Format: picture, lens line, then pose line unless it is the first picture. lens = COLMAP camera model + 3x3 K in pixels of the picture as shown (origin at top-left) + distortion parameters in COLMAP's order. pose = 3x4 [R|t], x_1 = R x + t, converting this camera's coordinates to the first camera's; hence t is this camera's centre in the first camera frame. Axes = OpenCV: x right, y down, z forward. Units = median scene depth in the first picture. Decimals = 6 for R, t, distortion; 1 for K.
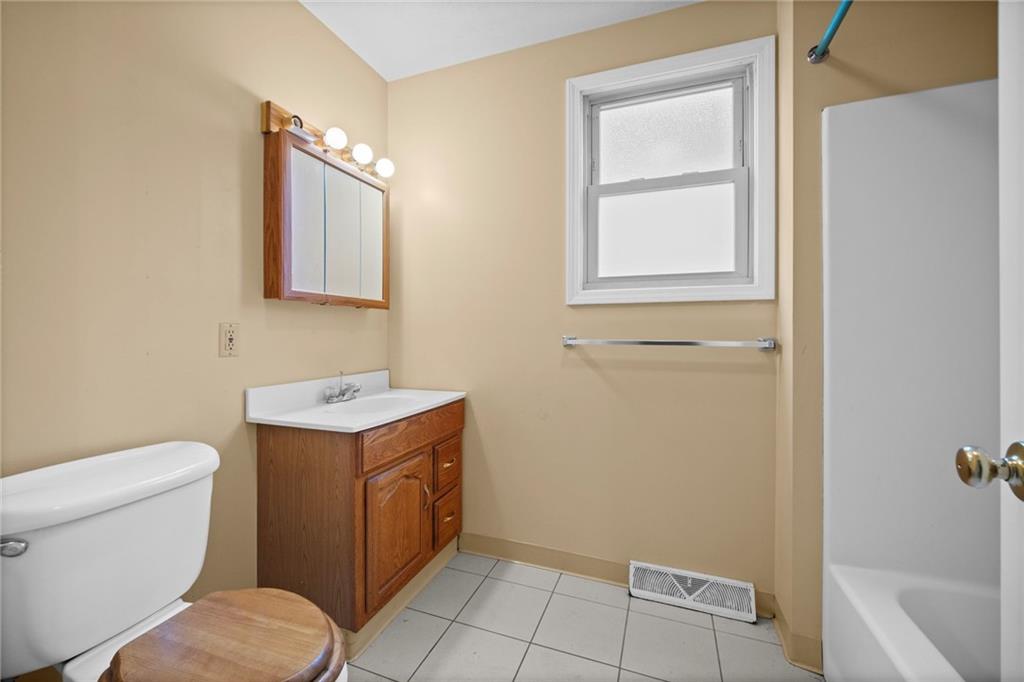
lens RADIAL K [[398.4, 0, 510.5], [0, 398.4, 329.8], [0, 0, 1]] dist [-0.010177, -0.000100]
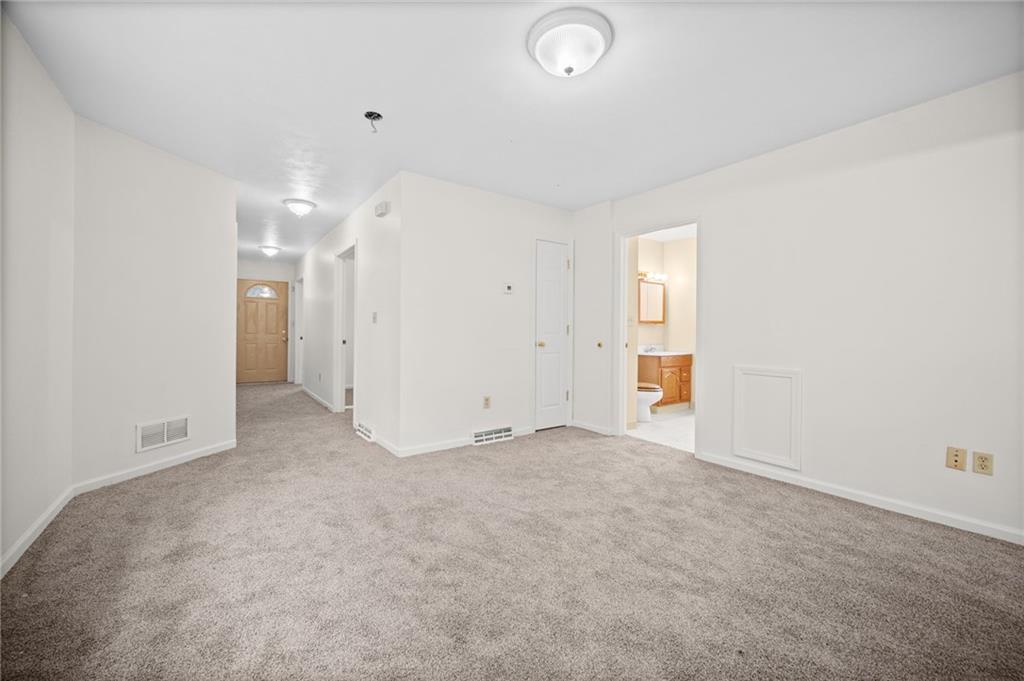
lens RADIAL K [[412.1, 0, 507.7], [0, 412.1, 339.0], [0, 0, 1]] dist [-0.000780, -0.000178]
pose [[0.828331, 0.008726, -0.560170, 0.566669], [0.001530, 0.999840, 0.017837, 0.007549], [0.560236, -0.015632, 0.828185, -2.795730]]
